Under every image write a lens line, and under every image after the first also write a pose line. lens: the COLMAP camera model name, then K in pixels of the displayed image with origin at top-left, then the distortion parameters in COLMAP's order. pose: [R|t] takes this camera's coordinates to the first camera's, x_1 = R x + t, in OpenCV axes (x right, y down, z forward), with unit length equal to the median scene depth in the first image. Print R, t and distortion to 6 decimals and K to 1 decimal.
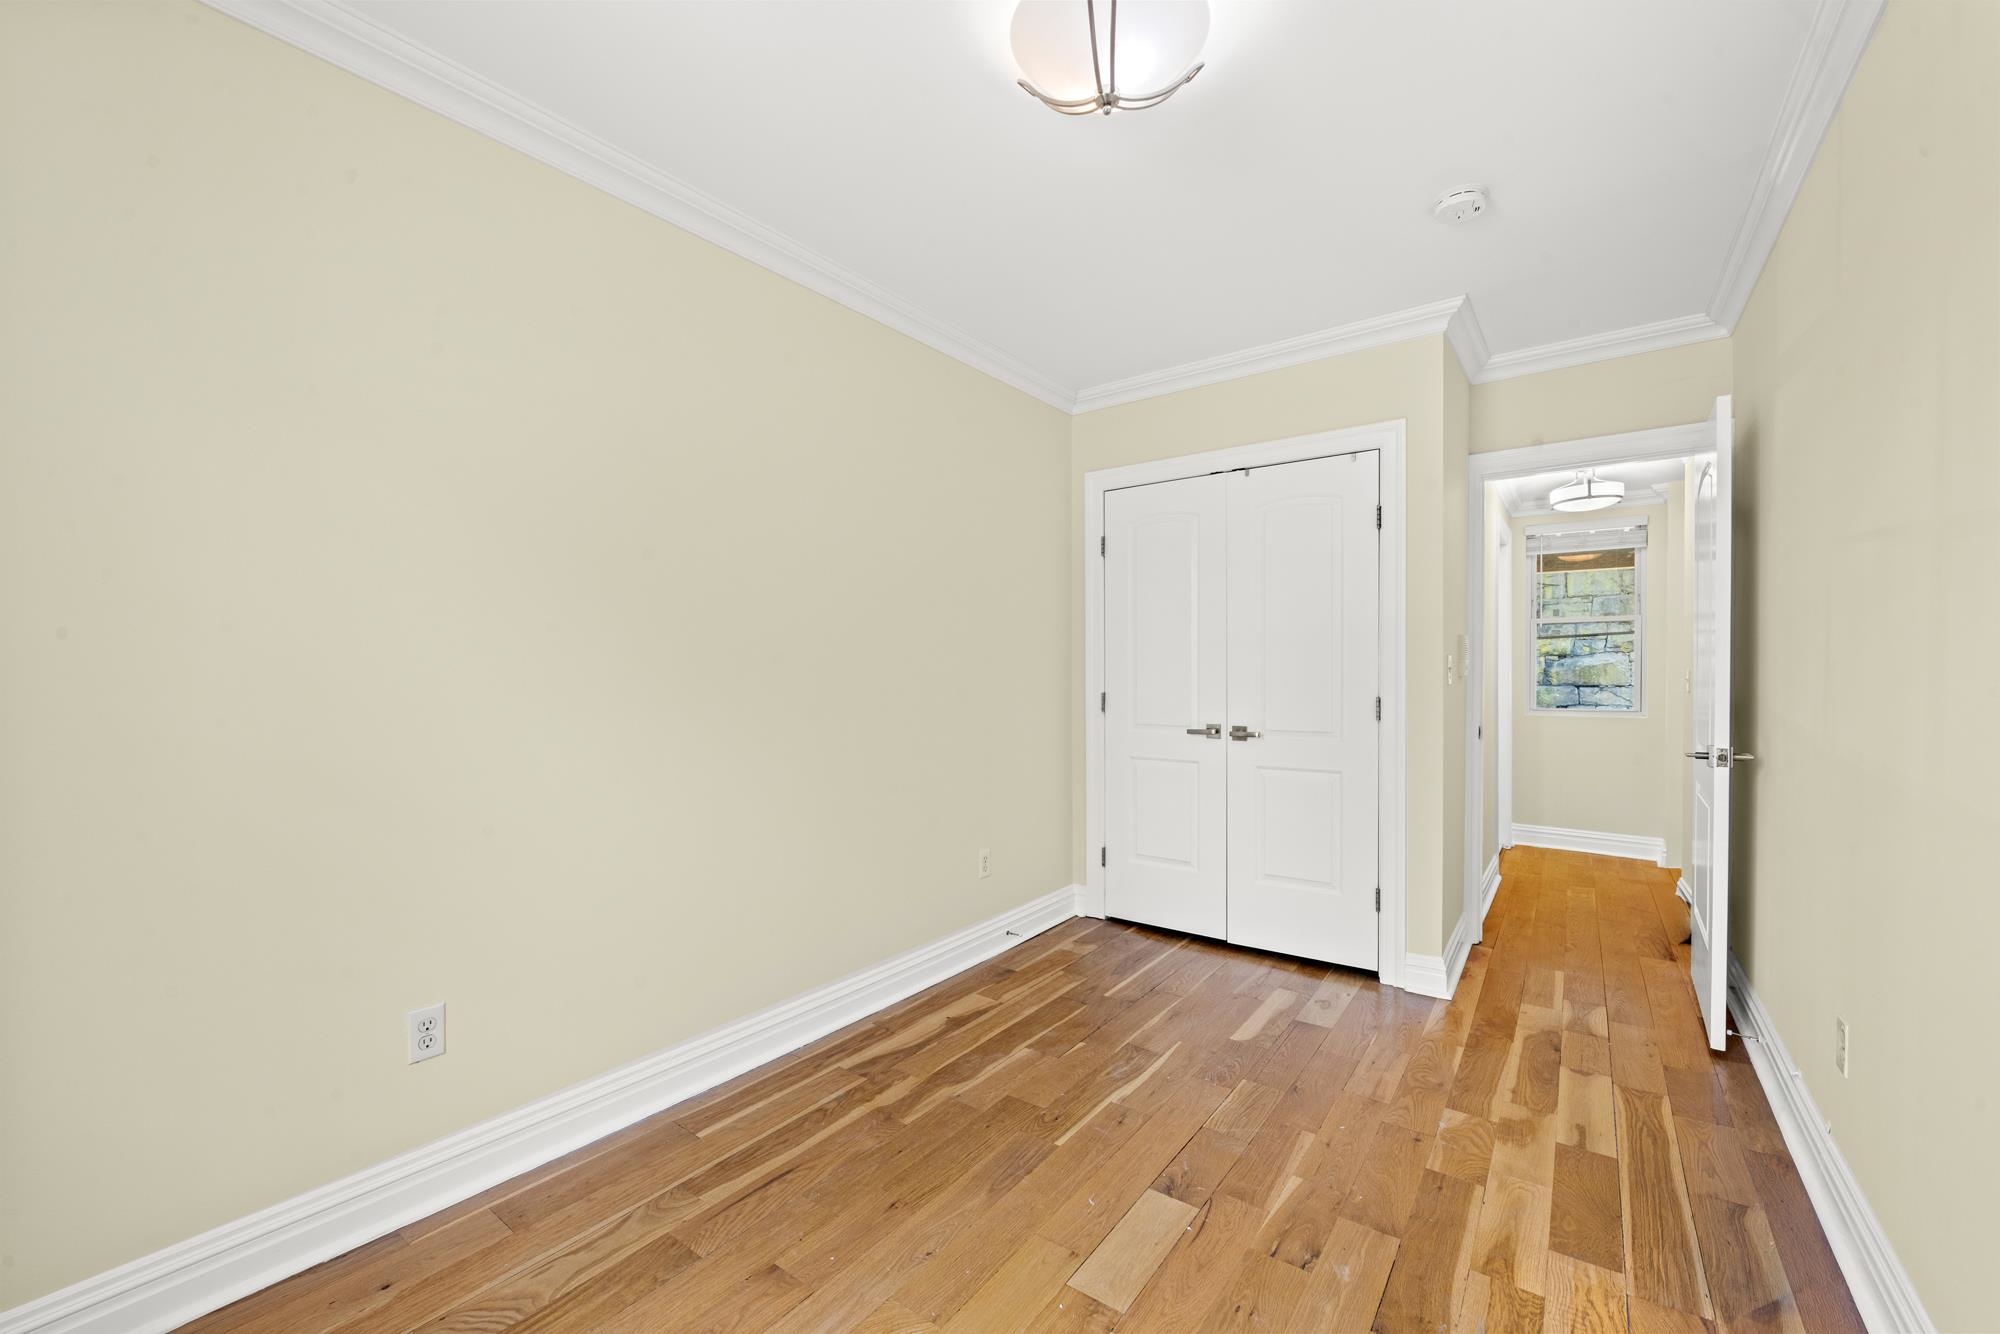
lens RADIAL K [[823.5, 0, 1001.8], [0, 823.5, 670.3], [0, 0, 1]] dist [-0.001456, -0.000147]
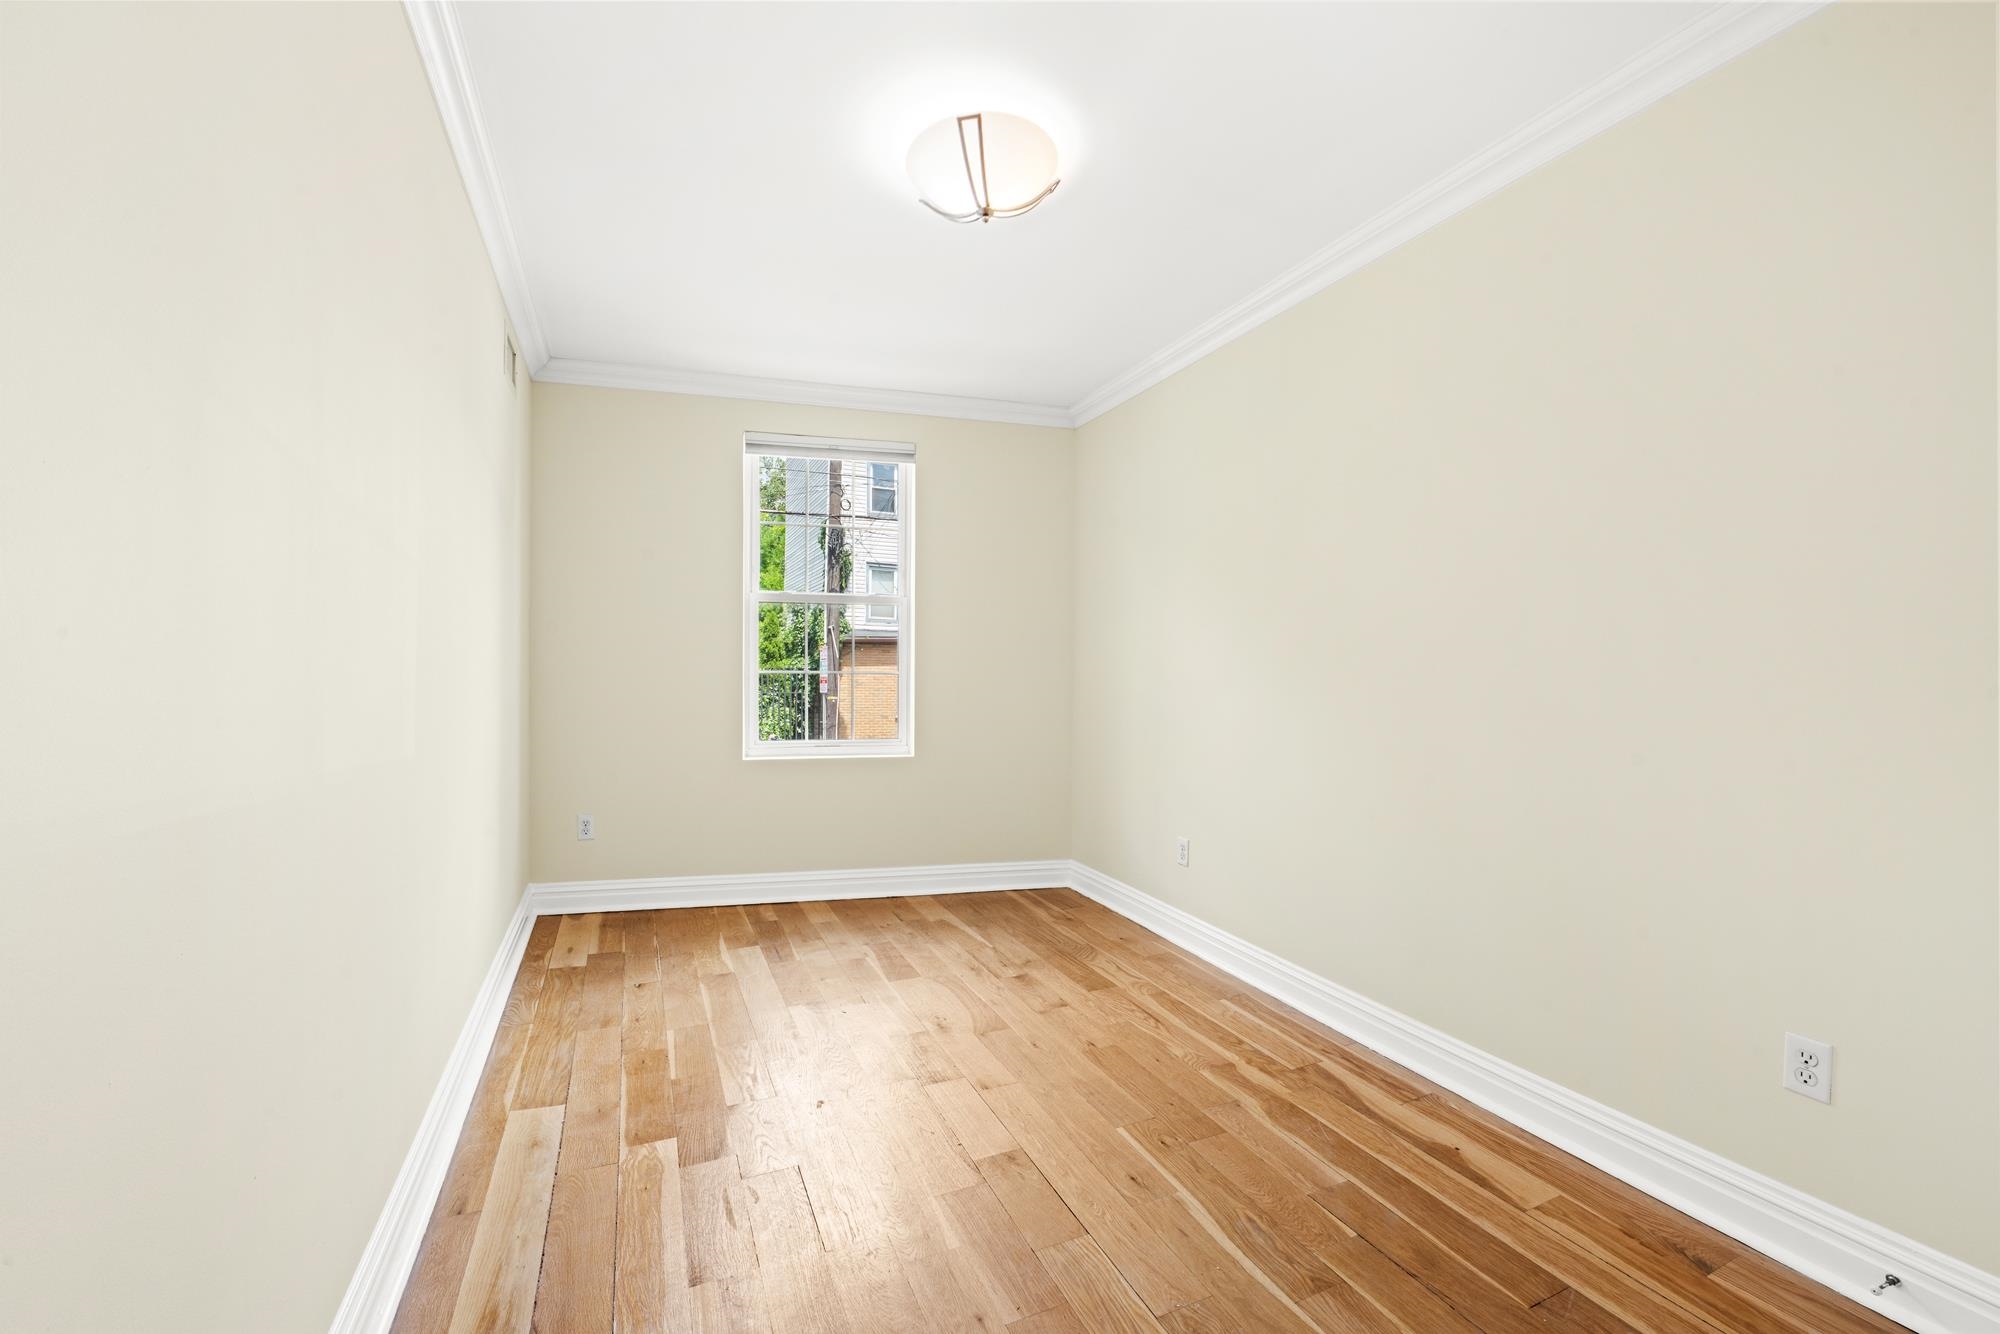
lens RADIAL K [[823.5, 0, 1004.2], [0, 823.5, 670.7], [0, 0, 1]] dist [-0.001456, -0.000147]
pose [[-0.510270, 0.003716, -0.860006, 0.850011], [0.007503, 0.999972, -0.000131, 0.005017], [0.859981, -0.006519, -0.510284, 1.170026]]
